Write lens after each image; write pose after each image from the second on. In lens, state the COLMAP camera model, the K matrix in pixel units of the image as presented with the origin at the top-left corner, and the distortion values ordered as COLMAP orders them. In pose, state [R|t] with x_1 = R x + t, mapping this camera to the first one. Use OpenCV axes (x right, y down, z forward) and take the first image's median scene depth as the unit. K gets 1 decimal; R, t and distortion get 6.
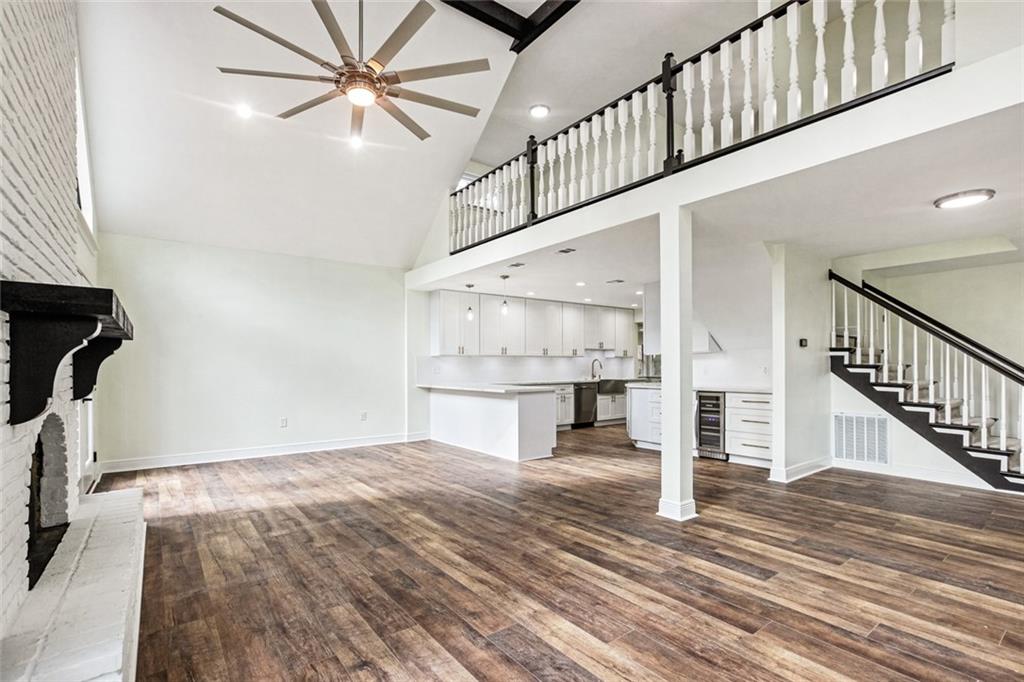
lens RADIAL K [[478.6, 0, 514.6], [0, 478.6, 363.5], [0, 0, 1]] dist [-0.020686, 0.001192]
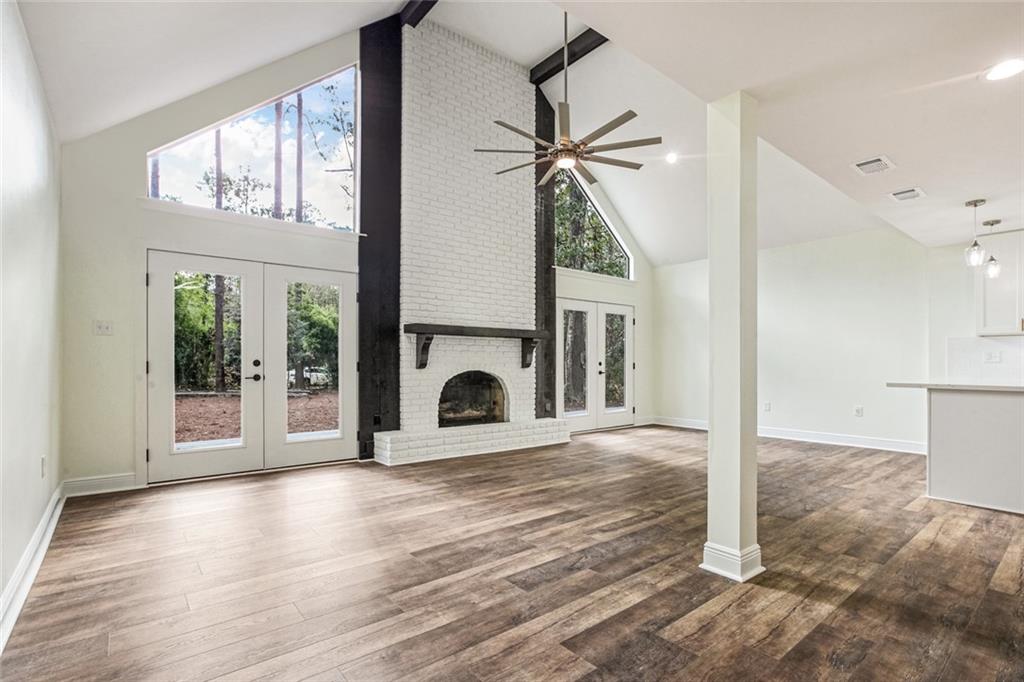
lens RADIAL K [[478.6, 0, 506.2], [0, 478.6, 363.6], [0, 0, 1]] dist [-0.020686, 0.001192]
pose [[0.039296, 0.012002, -0.999156, 1.251771], [0.006310, 0.999905, 0.012259, 0.031438], [0.999208, -0.006787, 0.039217, 0.847721]]
